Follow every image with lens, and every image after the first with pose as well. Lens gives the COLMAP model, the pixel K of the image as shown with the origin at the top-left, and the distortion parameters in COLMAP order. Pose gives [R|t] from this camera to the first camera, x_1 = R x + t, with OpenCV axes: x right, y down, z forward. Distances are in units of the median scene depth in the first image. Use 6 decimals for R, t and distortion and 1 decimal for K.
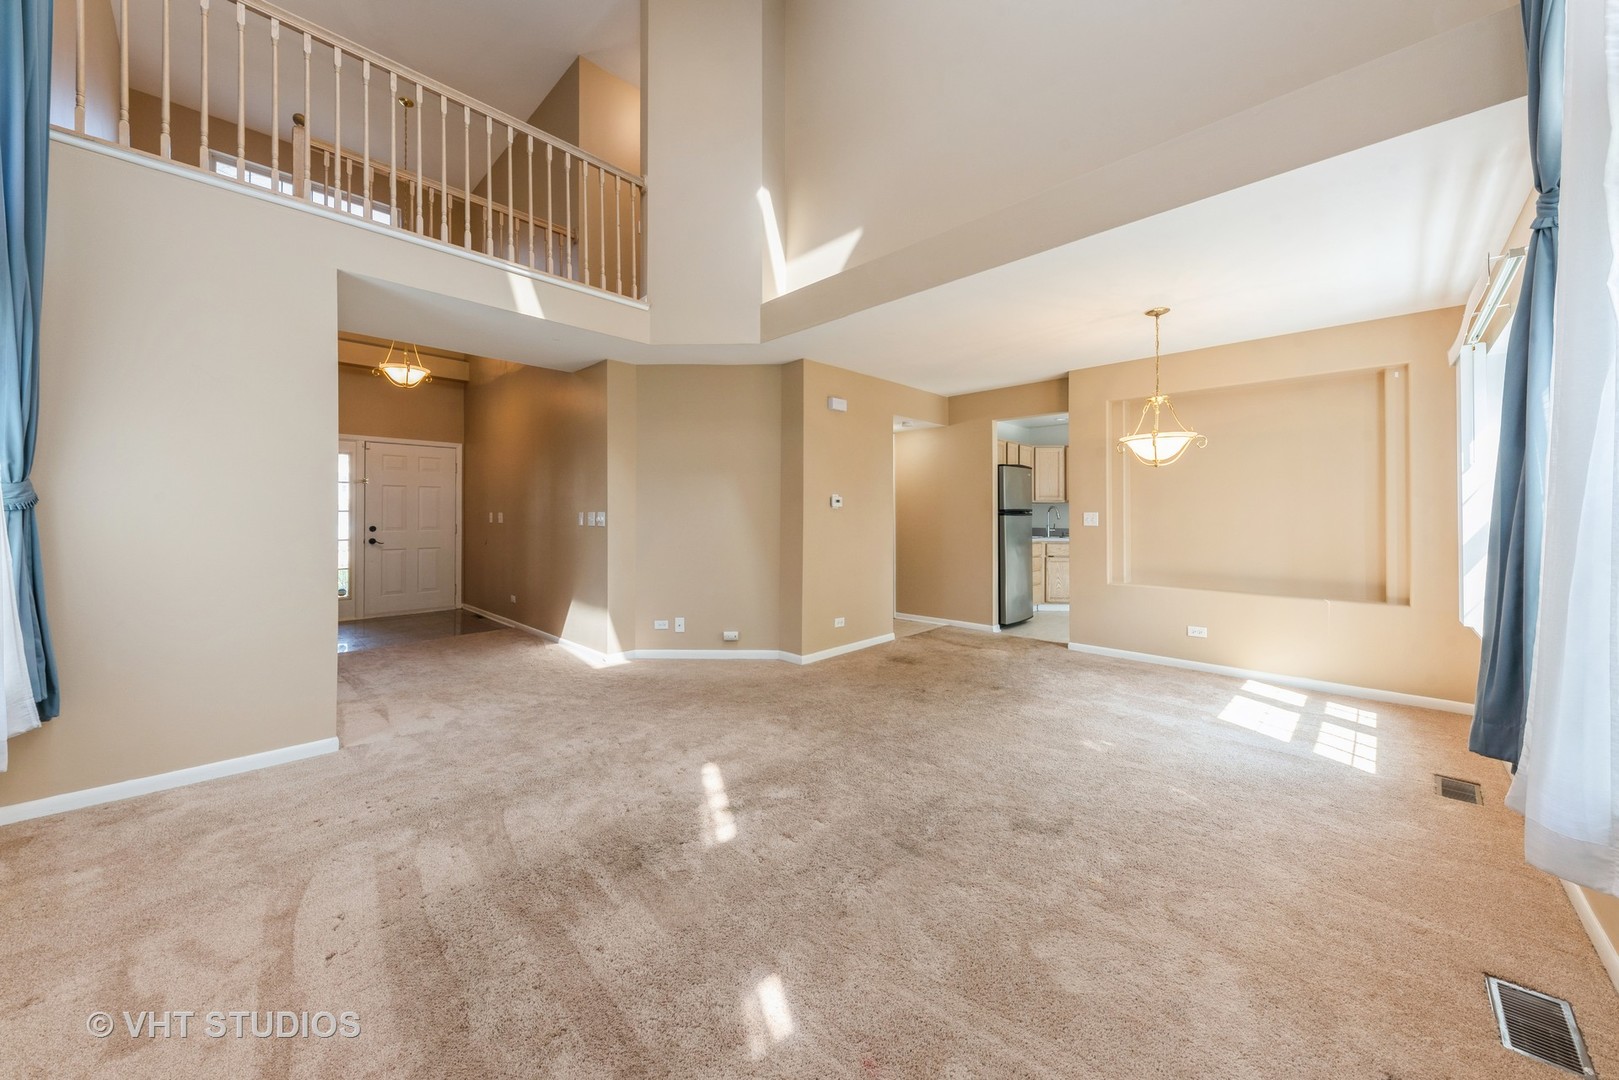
lens RADIAL K [[581.0, 0, 807.1], [0, 581.0, 513.7], [0, 0, 1]] dist [-0.000190, -0.000011]
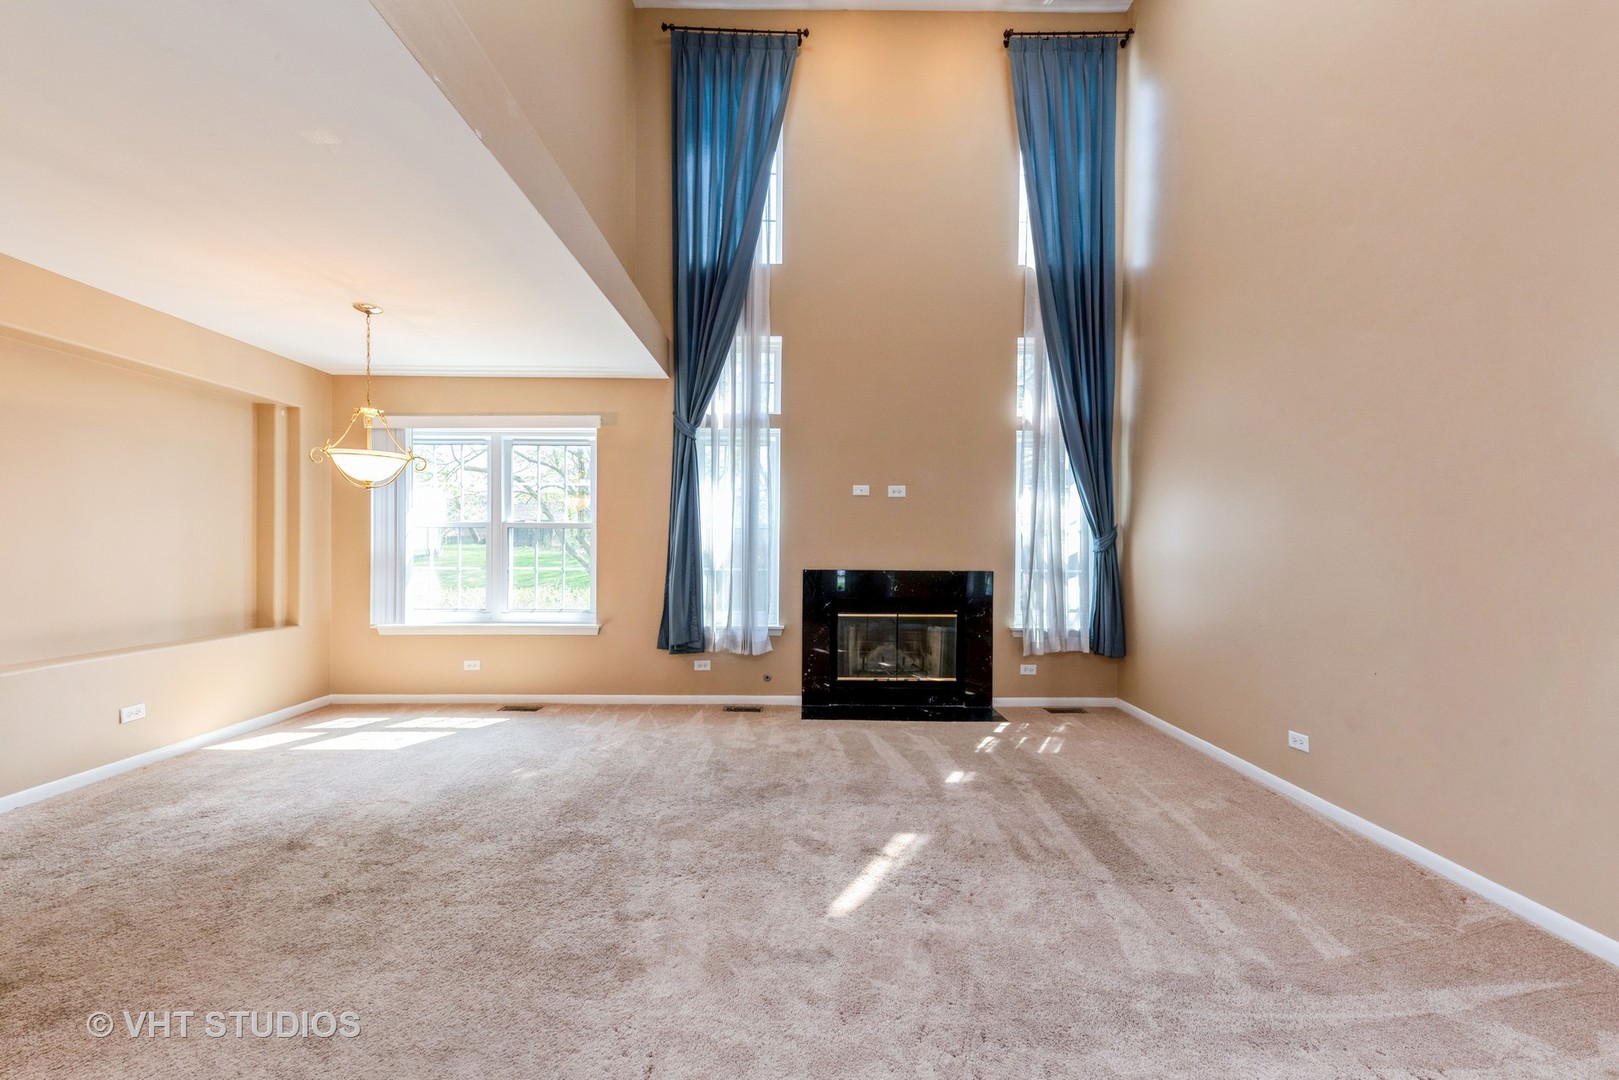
lens RADIAL K [[668.9, 0, 781.1], [0, 668.9, 543.4], [0, 0, 1]] dist [0.000221, 0.000008]
pose [[-0.699819, -0.002165, 0.714317, -0.522694], [-0.005875, 0.999979, -0.002725, -0.000136], [-0.714296, -0.006104, -0.699817, 1.222036]]
